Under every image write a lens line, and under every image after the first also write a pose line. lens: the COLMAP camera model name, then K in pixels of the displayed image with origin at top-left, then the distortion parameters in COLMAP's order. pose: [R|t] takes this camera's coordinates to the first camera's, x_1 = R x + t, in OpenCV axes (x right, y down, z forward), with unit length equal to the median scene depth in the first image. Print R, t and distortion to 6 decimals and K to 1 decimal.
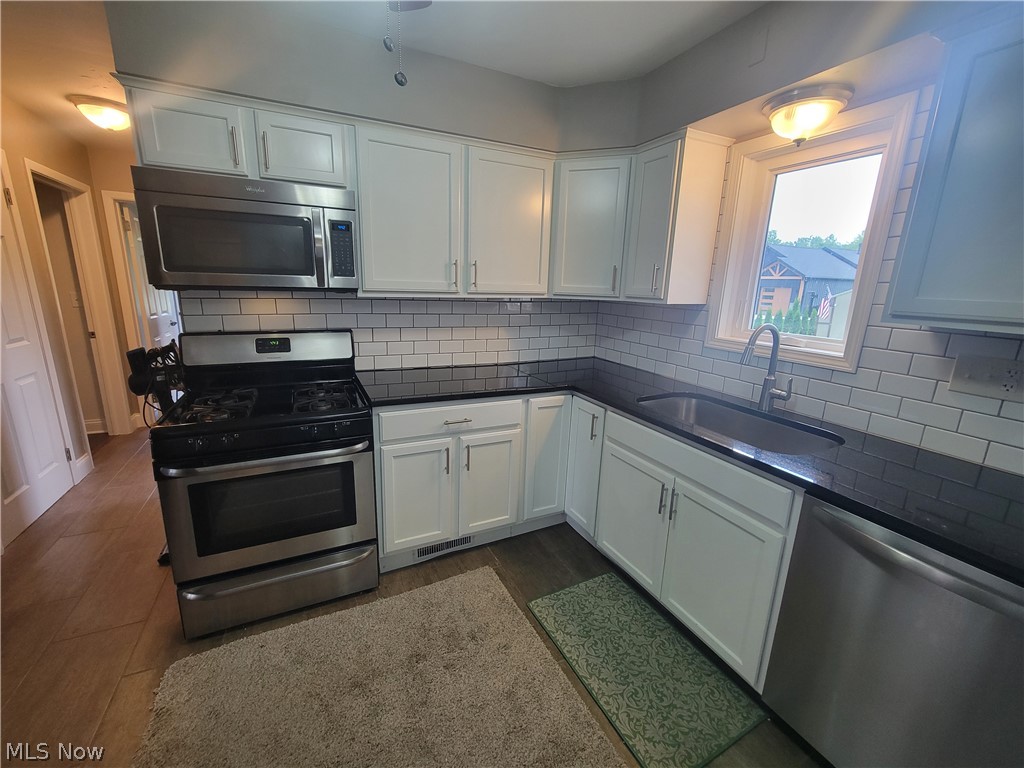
lens RADIAL K [[416.4, 0, 505.0], [0, 416.4, 382.8], [0, 0, 1]] dist [0.001977, -0.001741]
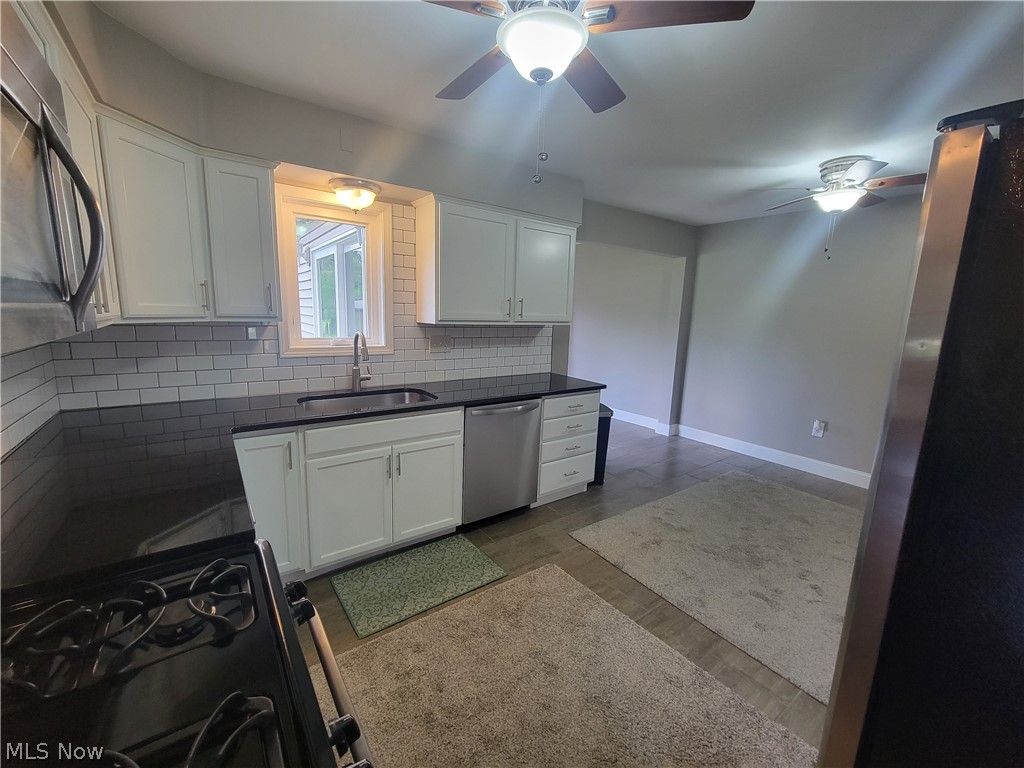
lens RADIAL K [[416.4, 0, 506.8], [0, 416.4, 383.9], [0, 0, 1]] dist [0.001977, -0.001741]
pose [[-0.176473, -0.200227, 0.963725, -0.841013], [0.196481, 0.952221, 0.233815, -0.192015], [-0.964496, 0.230616, -0.128700, 0.685657]]
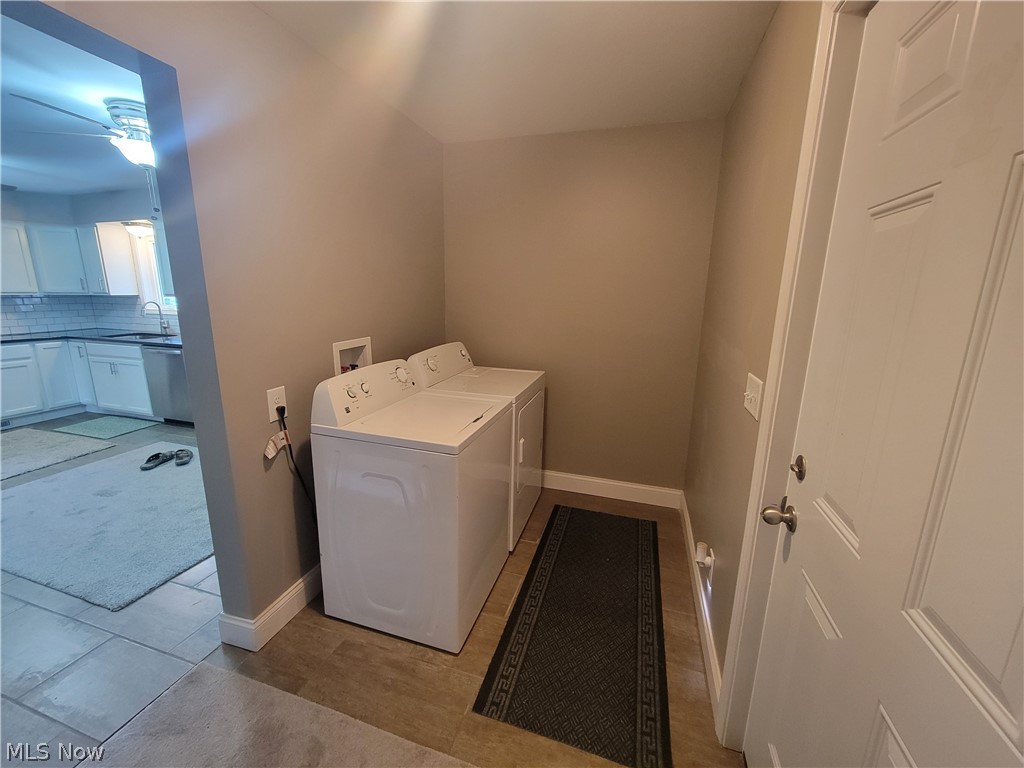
lens RADIAL K [[416.4, 0, 515.5], [0, 416.4, 380.8], [0, 0, 1]] dist [0.001977, -0.001741]
pose [[0.677388, -0.173548, 0.714862, 0.191267], [0.175424, 0.981847, 0.072136, 0.559758], [-0.714403, 0.076540, 0.695535, -2.416787]]
